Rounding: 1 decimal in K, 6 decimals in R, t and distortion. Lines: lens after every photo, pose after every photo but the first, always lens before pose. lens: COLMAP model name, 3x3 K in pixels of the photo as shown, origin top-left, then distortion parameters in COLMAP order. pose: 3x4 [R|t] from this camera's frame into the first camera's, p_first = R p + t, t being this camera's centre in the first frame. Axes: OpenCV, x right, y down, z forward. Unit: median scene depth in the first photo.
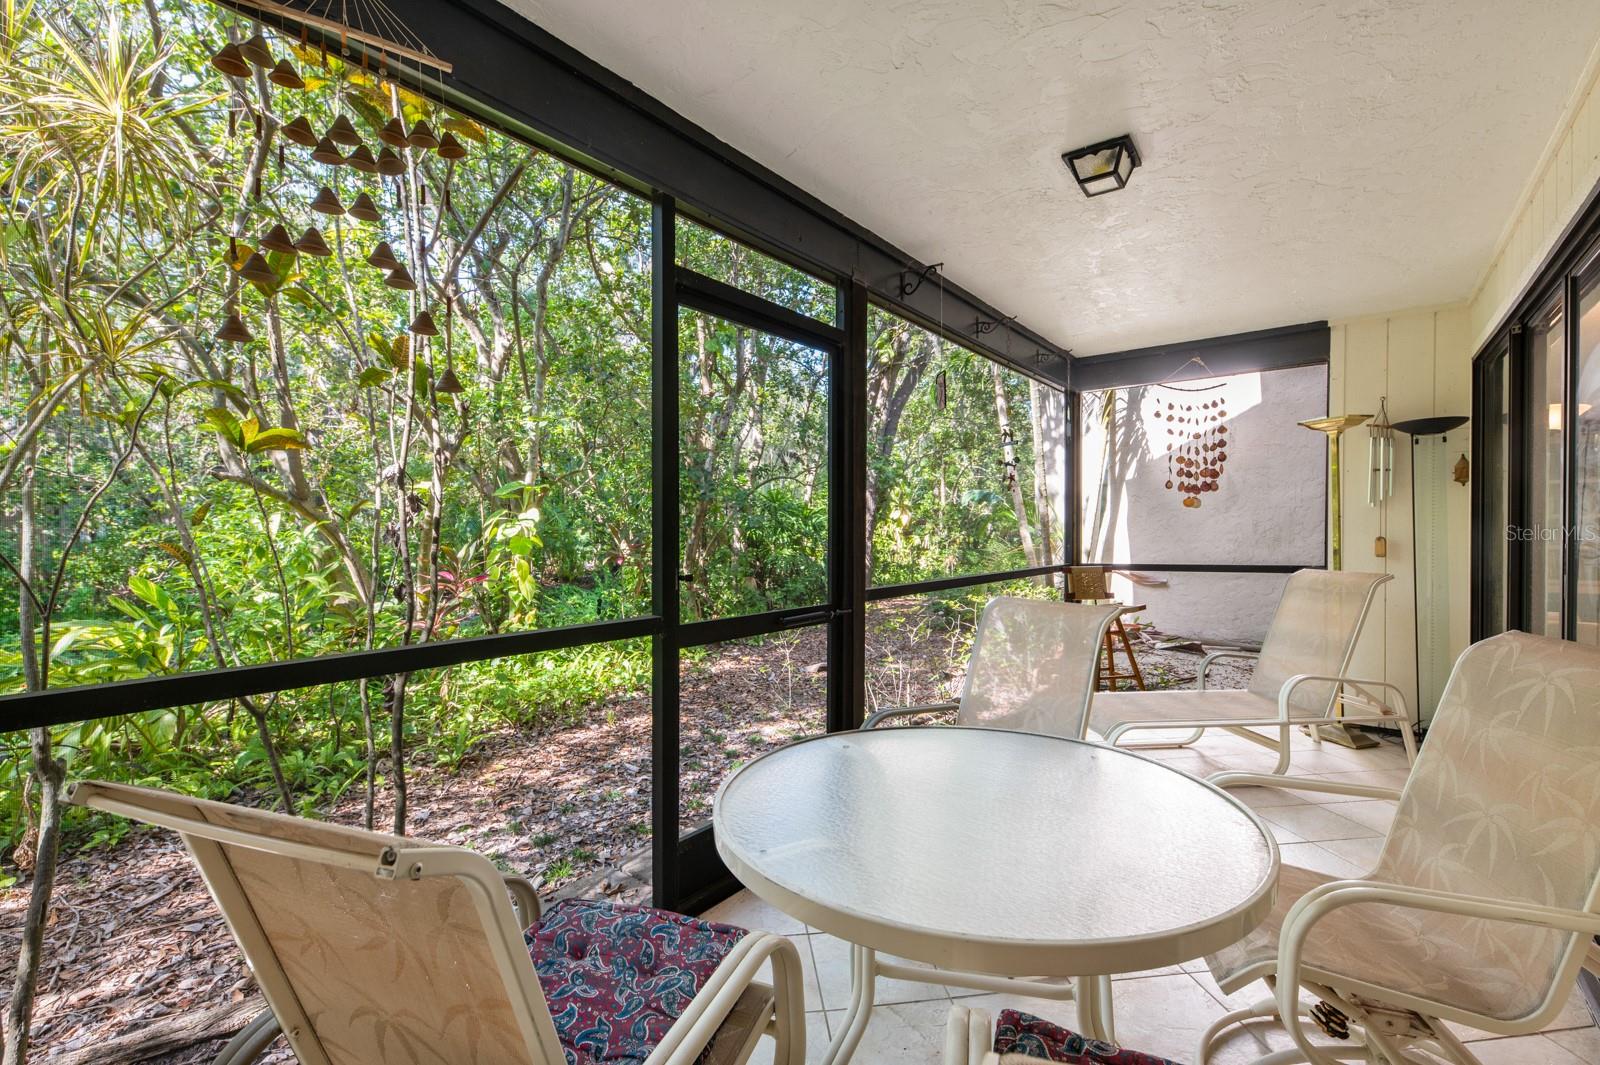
lens RADIAL K [[694.9, 0, 798.0], [0, 694.9, 531.8], [0, 0, 1]] dist [0.002421, -0.000029]
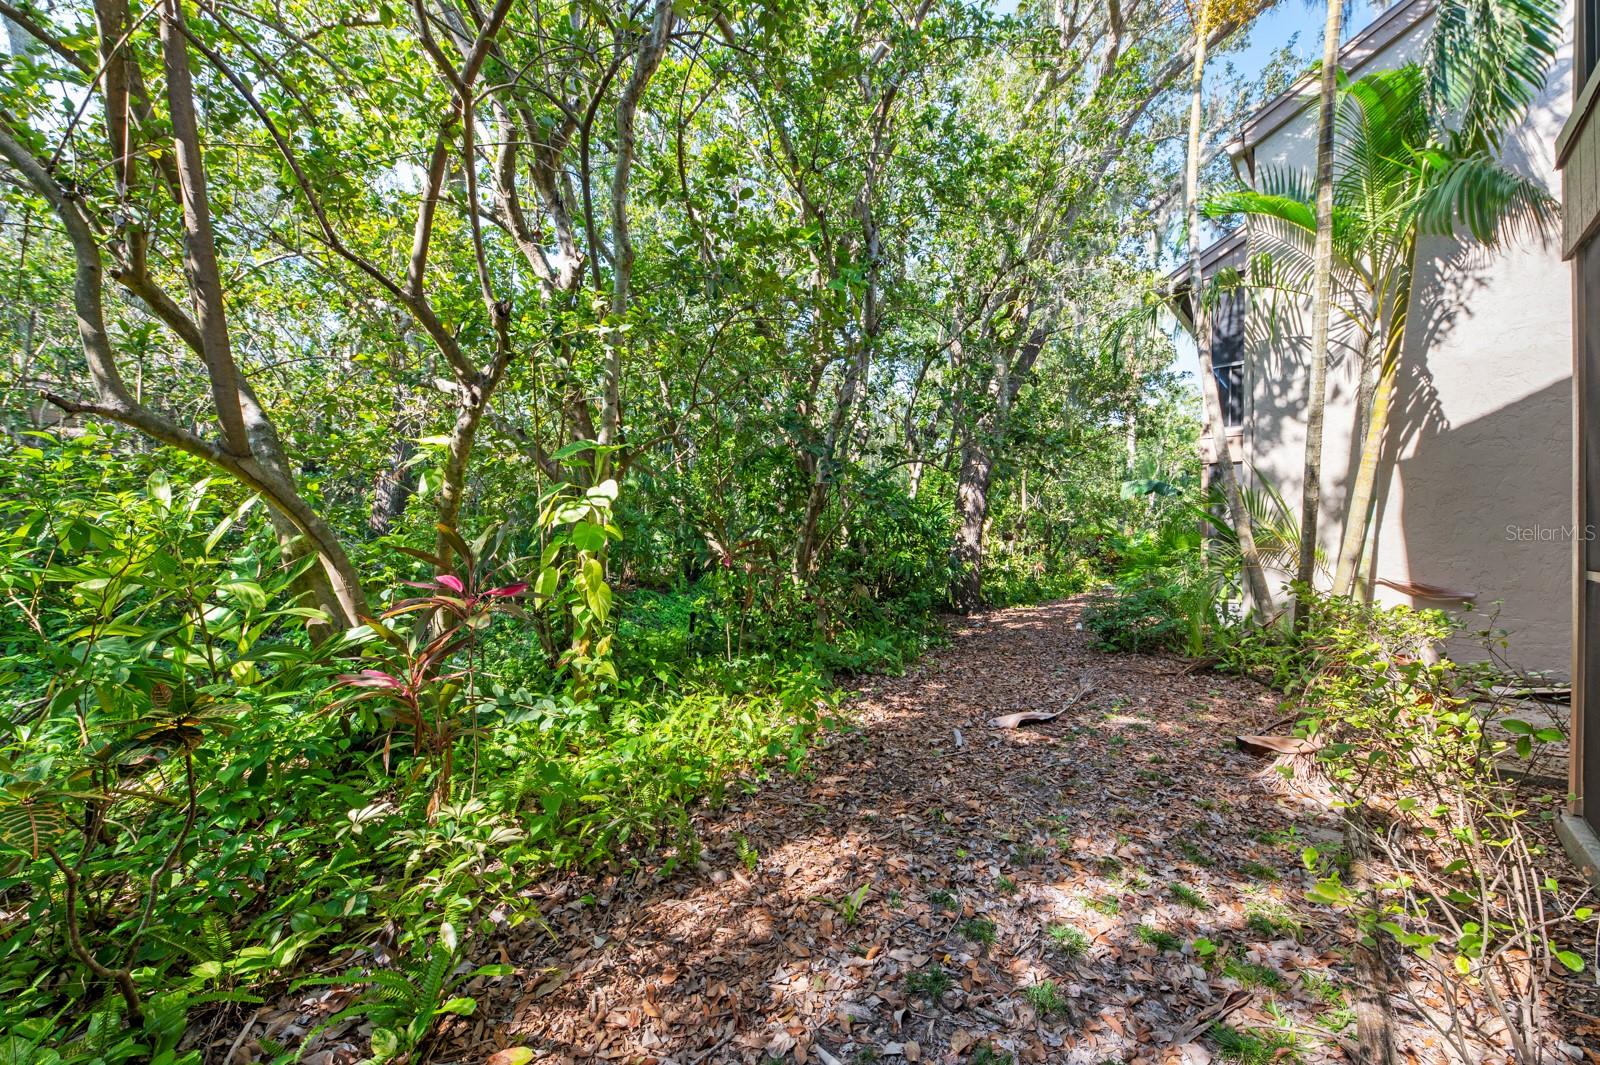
lens RADIAL K [[613.6, 0, 801.9], [0, 613.6, 535.0], [0, 0, 1]] dist [-0.003715, -0.000070]
pose [[0.998113, 0.004066, -0.061265, -0.160875], [-0.004709, 0.999935, -0.010348, 0.022038], [0.061218, 0.010617, 0.998068, 0.427243]]
